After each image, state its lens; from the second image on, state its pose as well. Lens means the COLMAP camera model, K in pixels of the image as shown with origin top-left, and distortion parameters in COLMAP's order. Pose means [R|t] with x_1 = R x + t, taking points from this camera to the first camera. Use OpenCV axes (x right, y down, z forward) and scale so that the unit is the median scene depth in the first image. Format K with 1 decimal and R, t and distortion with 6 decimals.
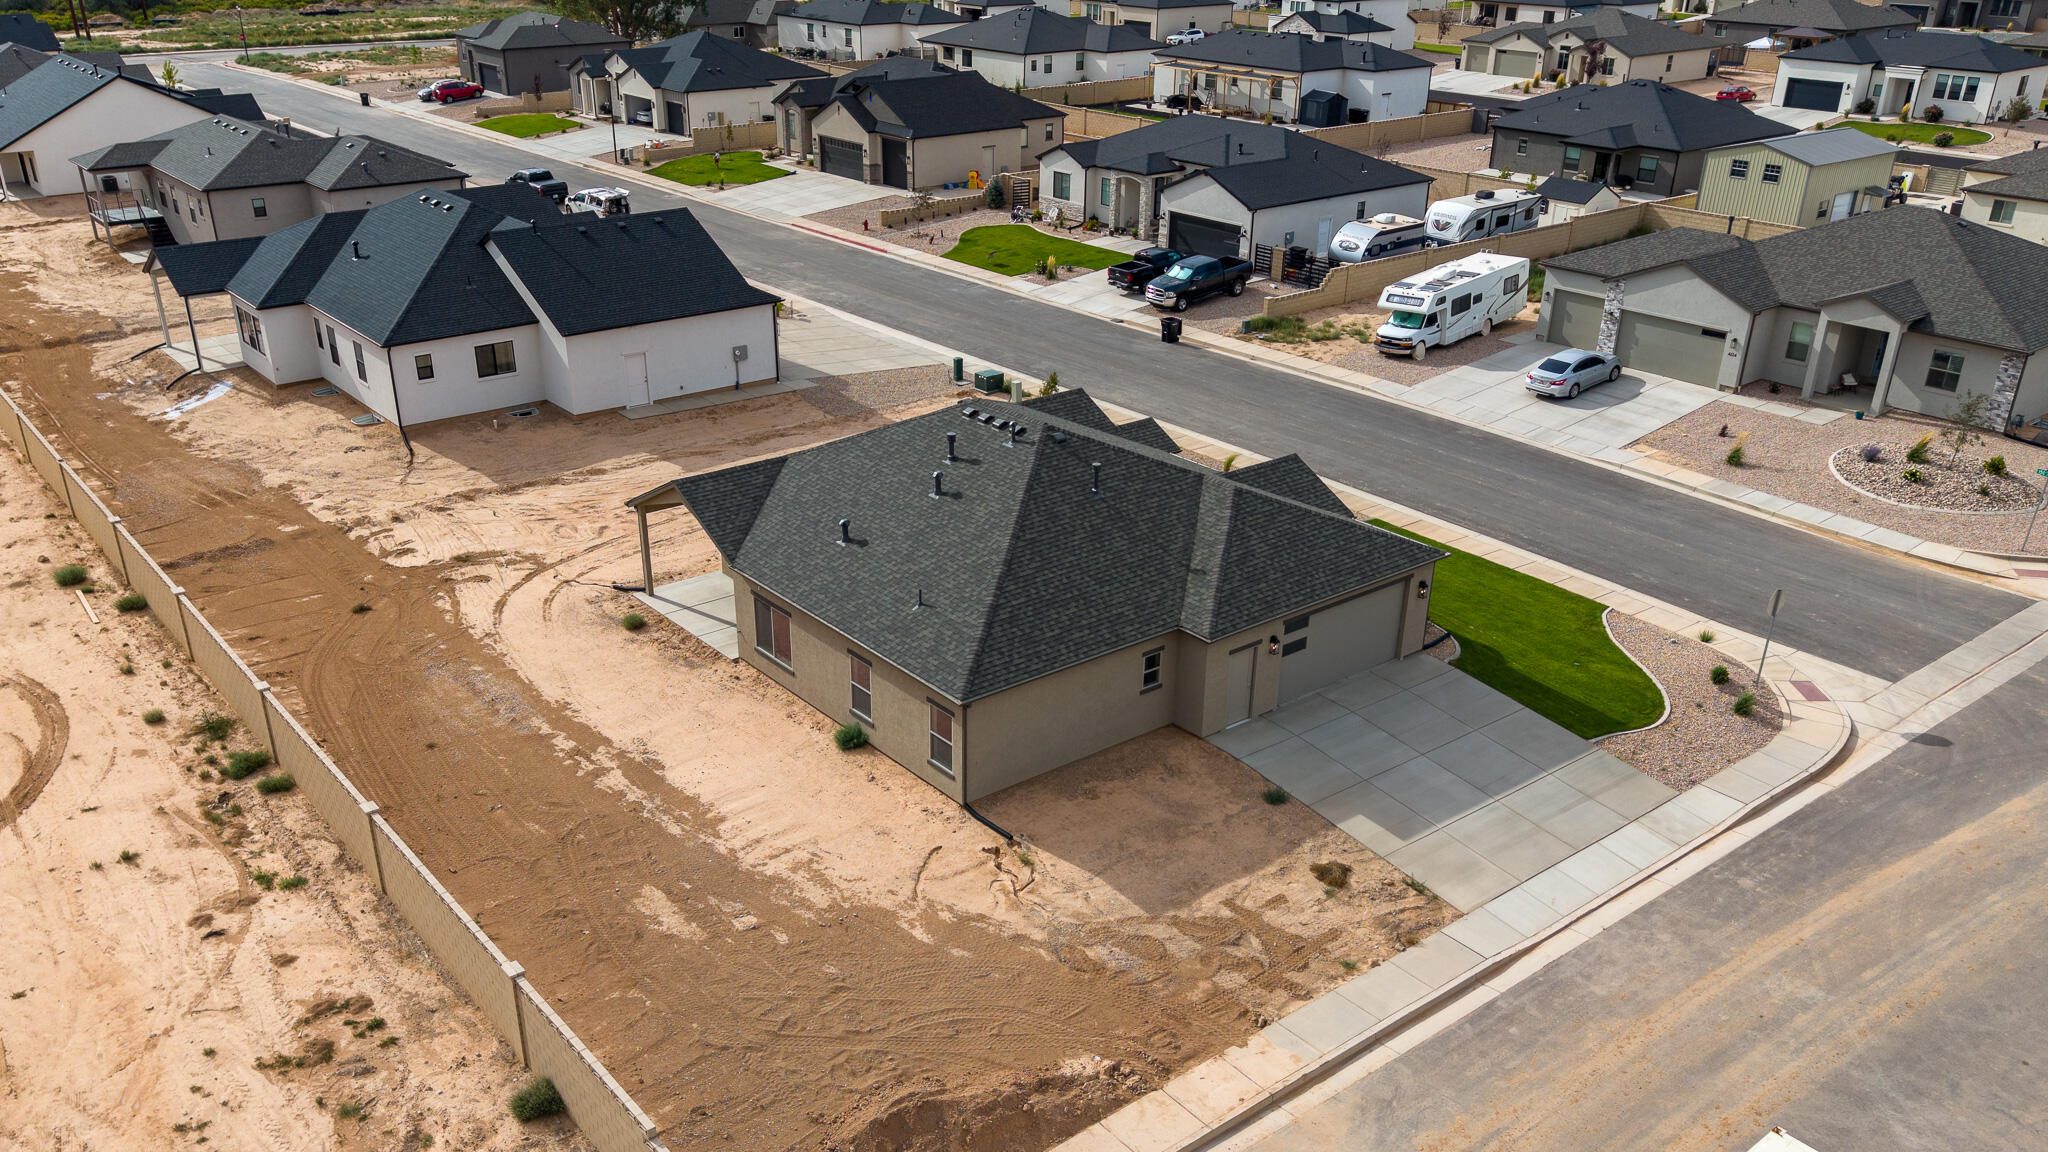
lens RADIAL K [[1631.1, 0, 1007.0], [0, 1631.1, 649.8], [0, 0, 1]] dist [0.063769, -0.103352]
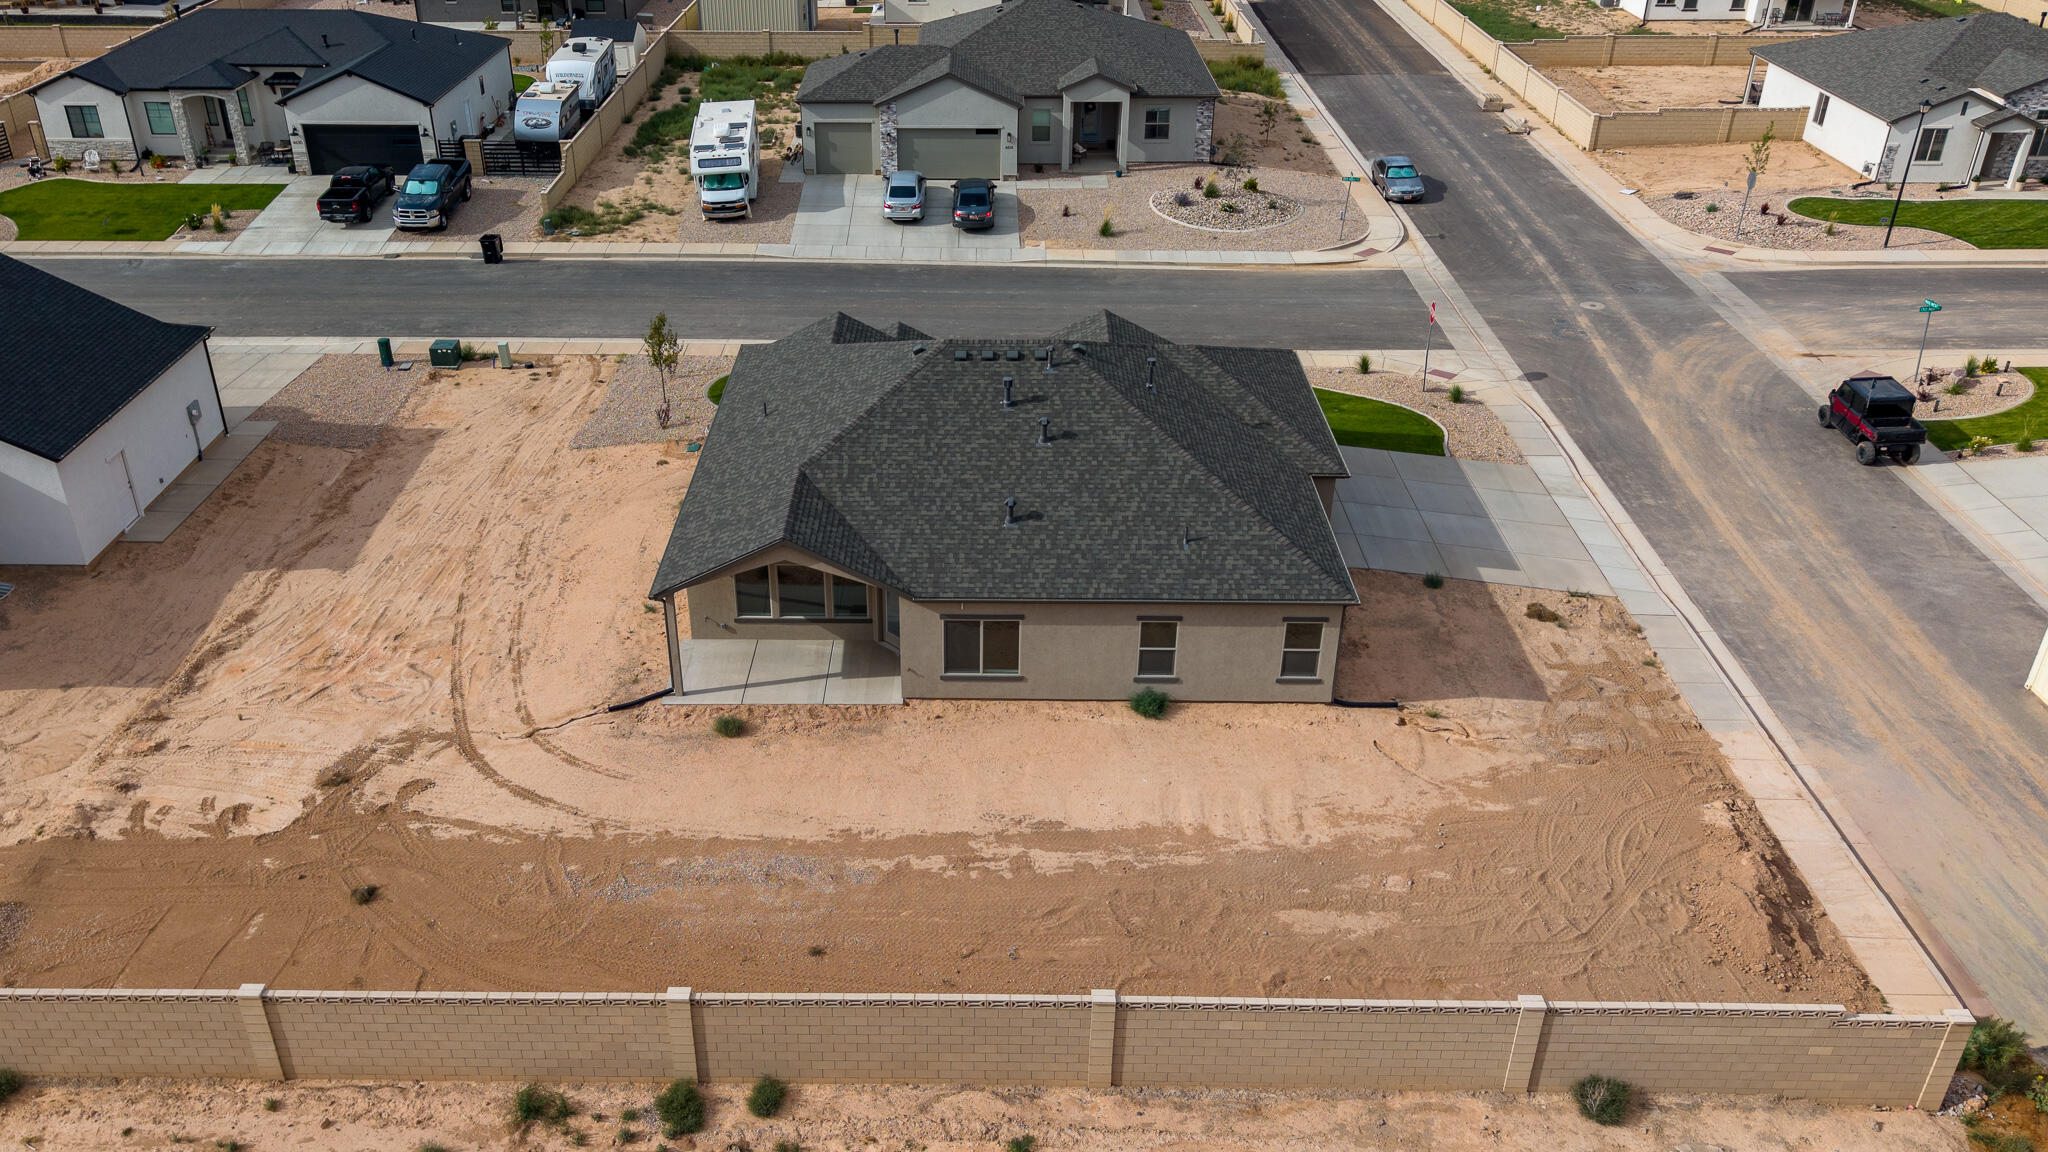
lens RADIAL K [[1616.7, 0, 954.8], [0, 1616.7, 585.5], [0, 0, 1]] dist [0.052431, -0.078815]
pose [[0.642005, -0.382853, 0.664268, -0.519102], [0.335544, 0.919324, 0.205556, -0.163224], [-0.689376, 0.090923, 0.718675, 0.268757]]
